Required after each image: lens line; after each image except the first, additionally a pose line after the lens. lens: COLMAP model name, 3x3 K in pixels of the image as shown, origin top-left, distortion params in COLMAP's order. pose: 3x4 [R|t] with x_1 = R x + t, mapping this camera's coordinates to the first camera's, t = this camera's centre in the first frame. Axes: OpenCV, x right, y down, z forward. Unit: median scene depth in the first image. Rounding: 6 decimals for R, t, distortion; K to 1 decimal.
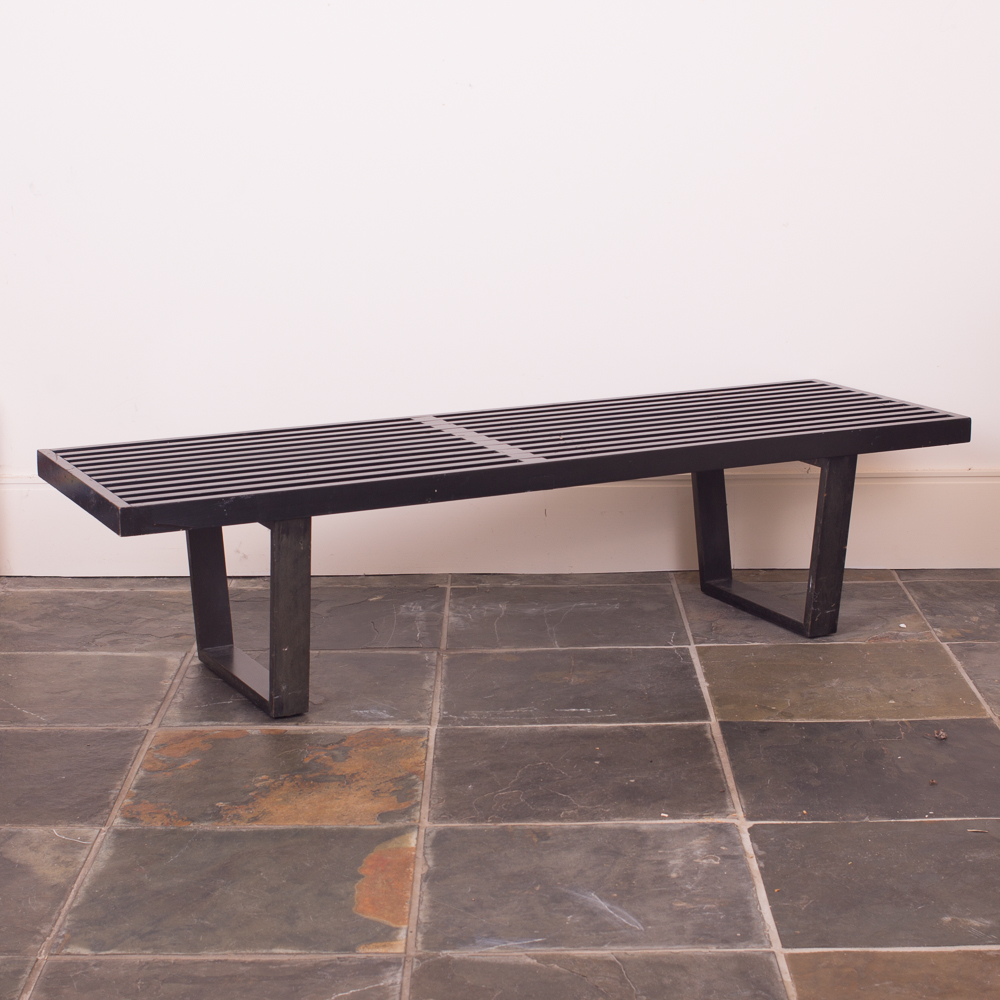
lens RADIAL K [[2300.2, 0, 500.0], [0, 2300.2, 472.2], [0, 0, 1]] dist [-0.044771, -0.115524]
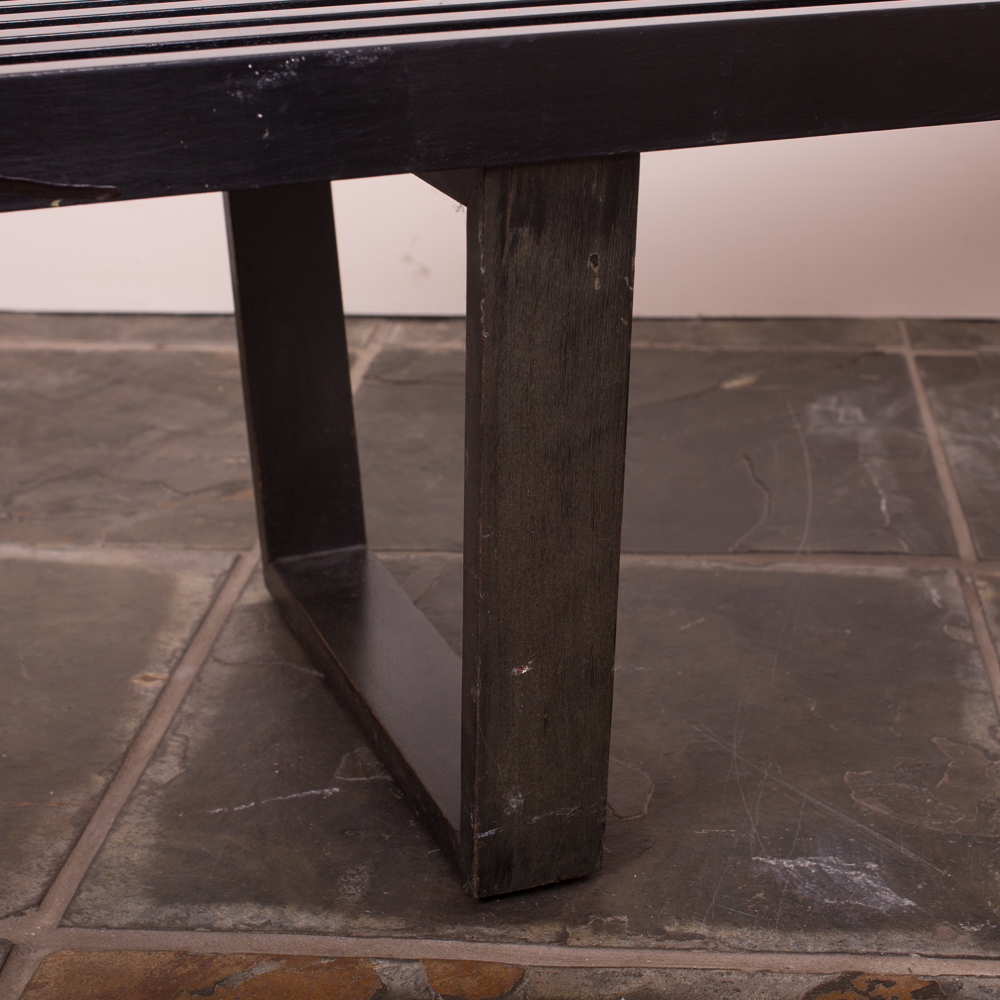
lens RADIAL K [[2300.2, 0, 500.0], [0, 2300.2, 472.2], [0, 0, 1]] dist [-0.044771, -0.115524]
pose [[0.995213, 0.022829, -0.095025, -0.068260], [-0.009588, 0.990452, 0.137527, 0.018179], [0.097258, -0.135958, 0.985929, 0.710488]]
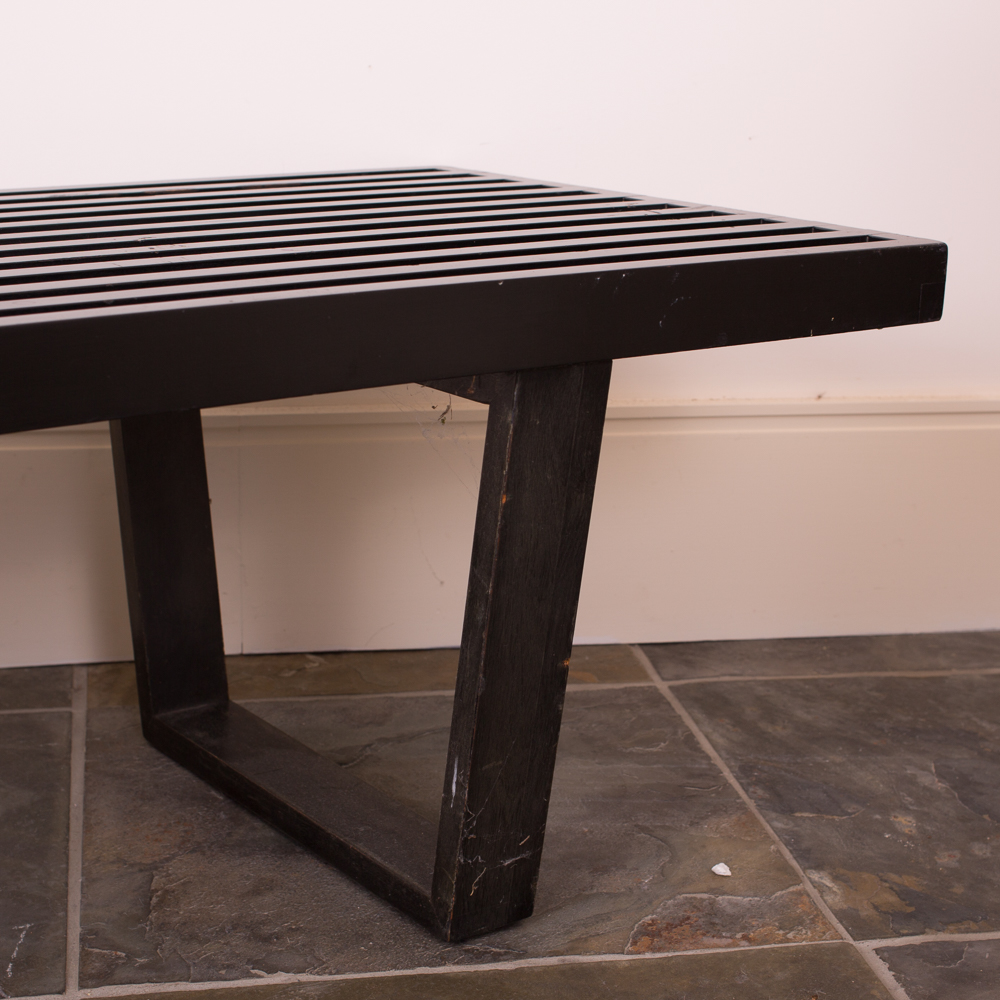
lens RADIAL K [[2300.2, 0, 500.0], [0, 2300.2, 472.2], [0, 0, 1]] dist [-0.044771, -0.115524]
pose [[0.983803, -0.014974, 0.178627, 0.094119], [0.008208, 0.999223, 0.038558, -0.005144], [-0.179066, -0.036468, 0.983161, 0.756236]]
